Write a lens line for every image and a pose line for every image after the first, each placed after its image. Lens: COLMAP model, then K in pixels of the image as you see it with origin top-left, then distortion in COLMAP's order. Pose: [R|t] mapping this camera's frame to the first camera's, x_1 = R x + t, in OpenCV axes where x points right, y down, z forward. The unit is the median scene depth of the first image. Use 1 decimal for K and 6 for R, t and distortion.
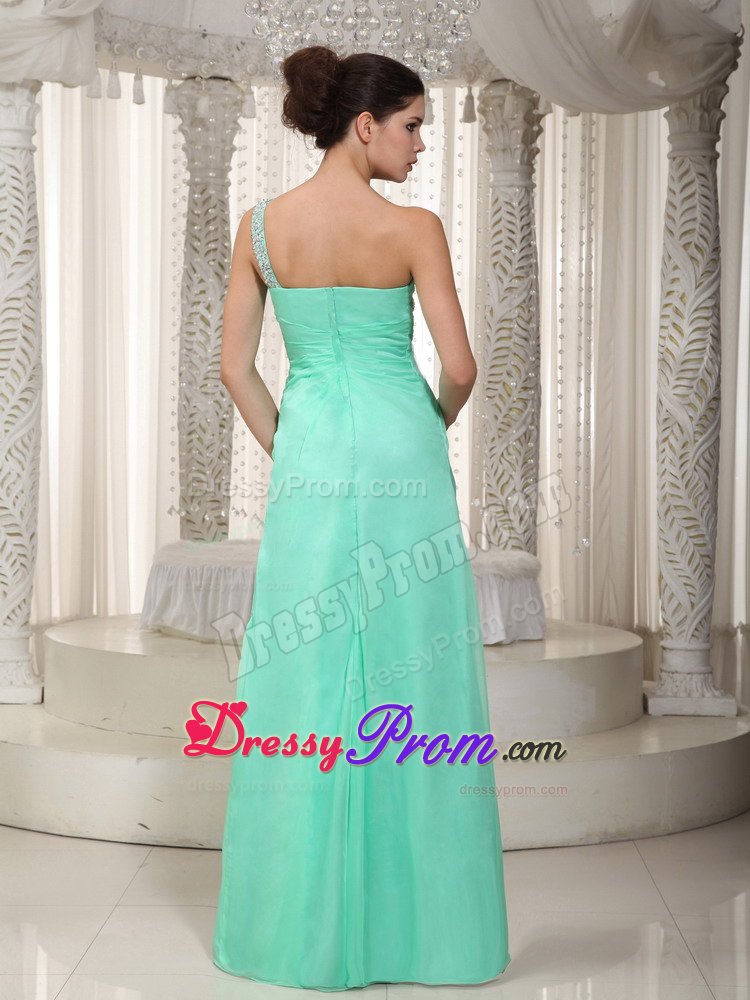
lens RADIAL K [[1933.1, 0, 356.0], [0, 1933.1, 497.9], [0, 0, 1]] dist [0.452681, 0.067270]
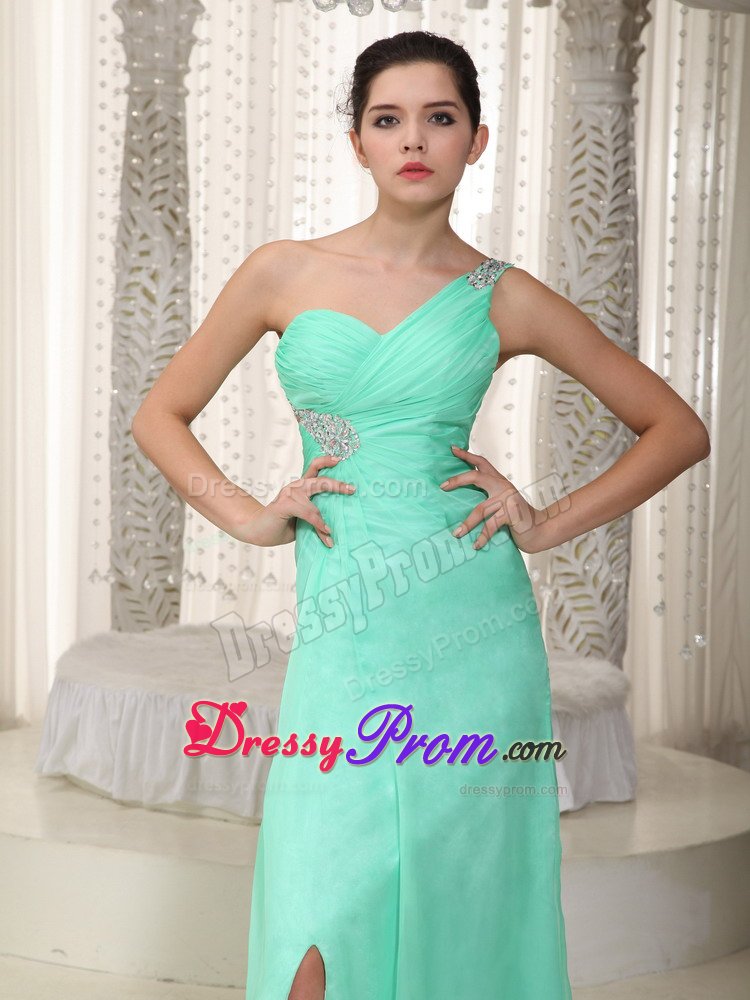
lens RADIAL K [[2284.9, 0, 374.2], [0, 2284.9, 482.5], [0, 0, 1]] dist [0.500864, 0.050804]
pose [[0.999545, 0.016676, -0.025149, 0.023253], [-0.014959, 0.997643, 0.066966, -0.080961], [0.026207, -0.066559, 0.997438, 0.188686]]
